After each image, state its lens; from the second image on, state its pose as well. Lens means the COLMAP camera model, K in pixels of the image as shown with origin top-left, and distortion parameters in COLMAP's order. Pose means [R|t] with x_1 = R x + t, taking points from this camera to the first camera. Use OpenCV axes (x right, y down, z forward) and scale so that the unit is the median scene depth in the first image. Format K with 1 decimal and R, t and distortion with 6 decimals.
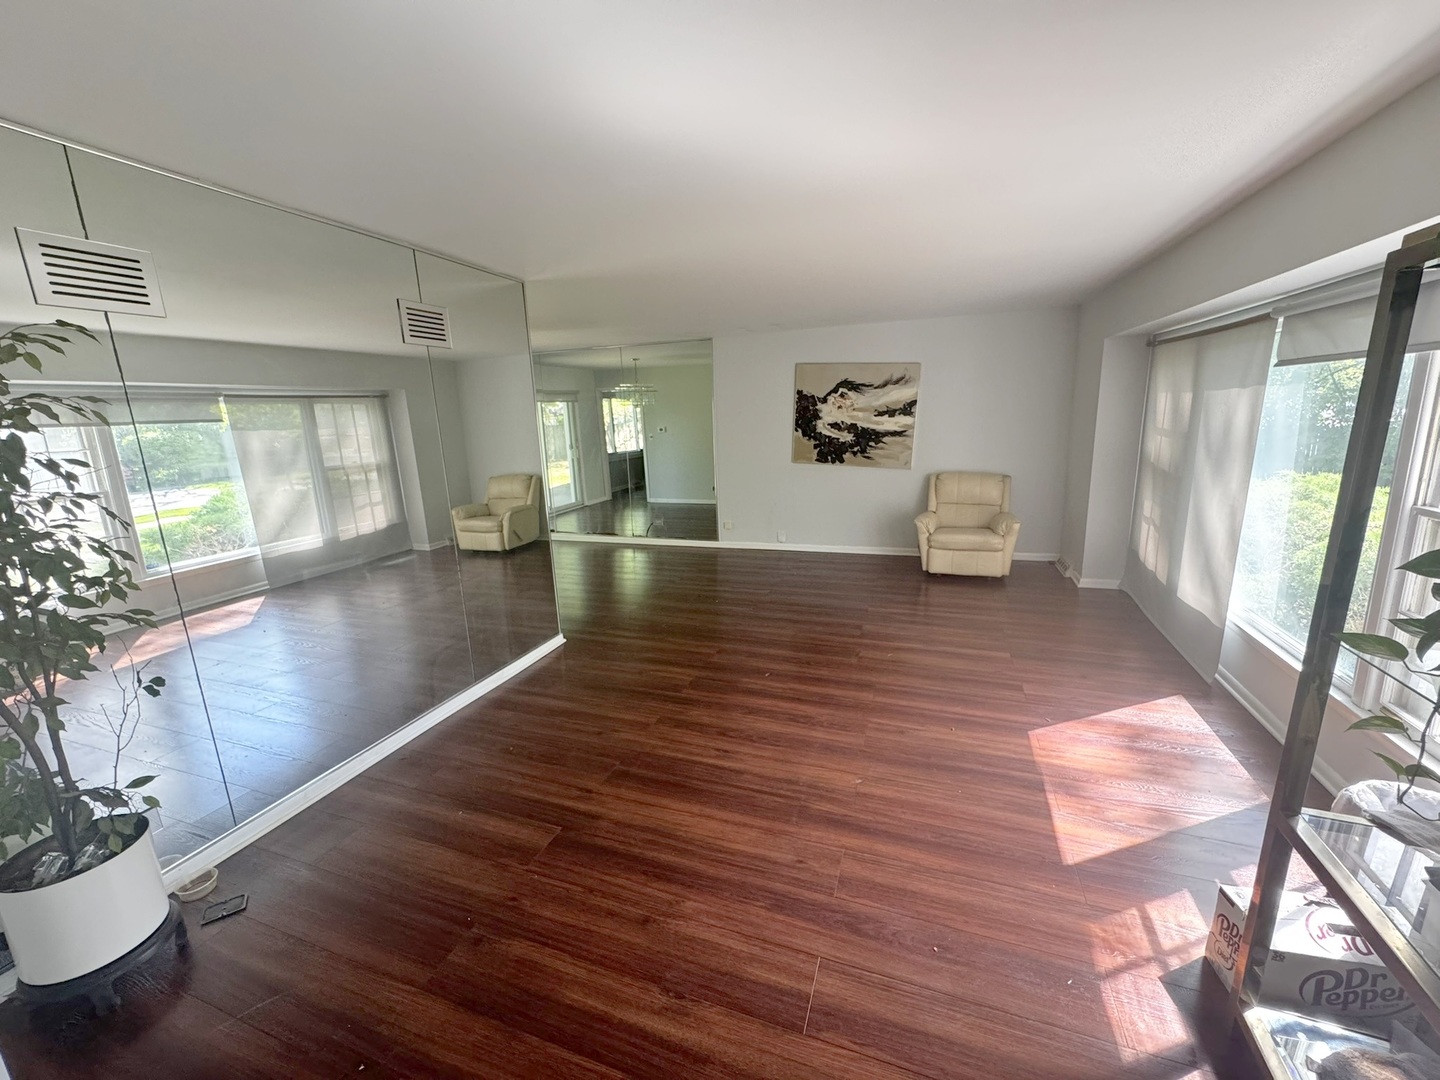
lens RADIAL K [[577.8, 0, 720.3], [0, 577.8, 538.3], [0, 0, 1]] dist [-0.002363, -0.000061]
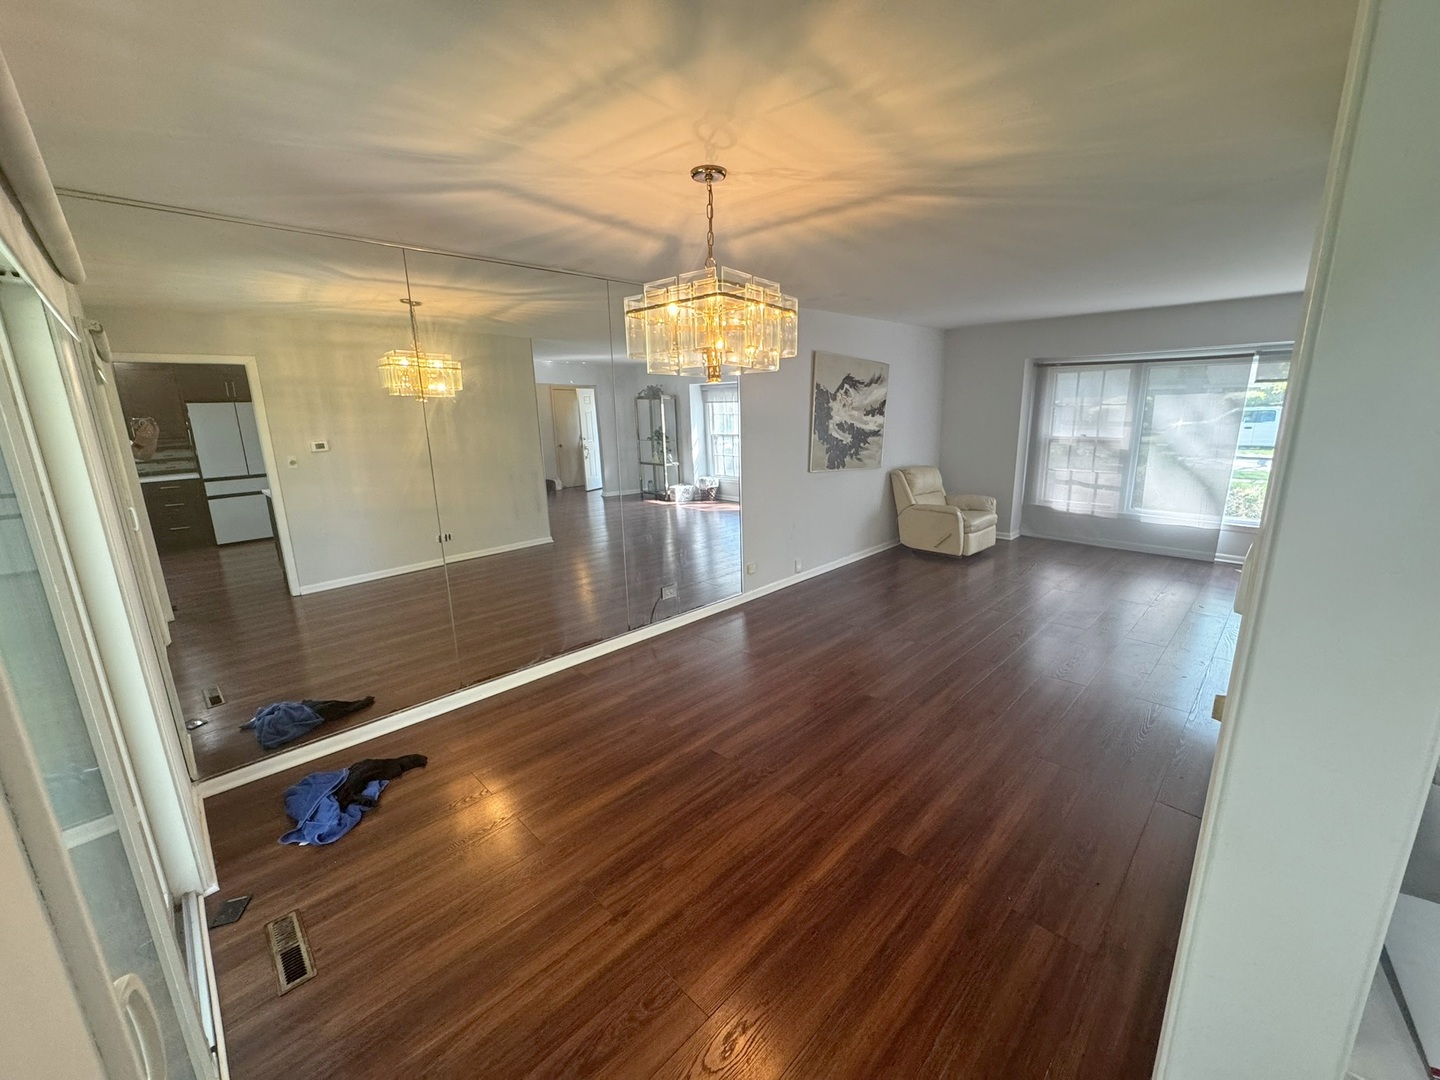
lens RADIAL K [[577.8, 0, 721.6], [0, 577.8, 537.5], [0, 0, 1]] dist [-0.002363, -0.000061]
pose [[0.420775, -0.178150, 0.889500, -0.706718], [0.201711, 0.974355, 0.099726, -0.156015], [-0.884455, 0.137460, 0.445919, 0.801133]]
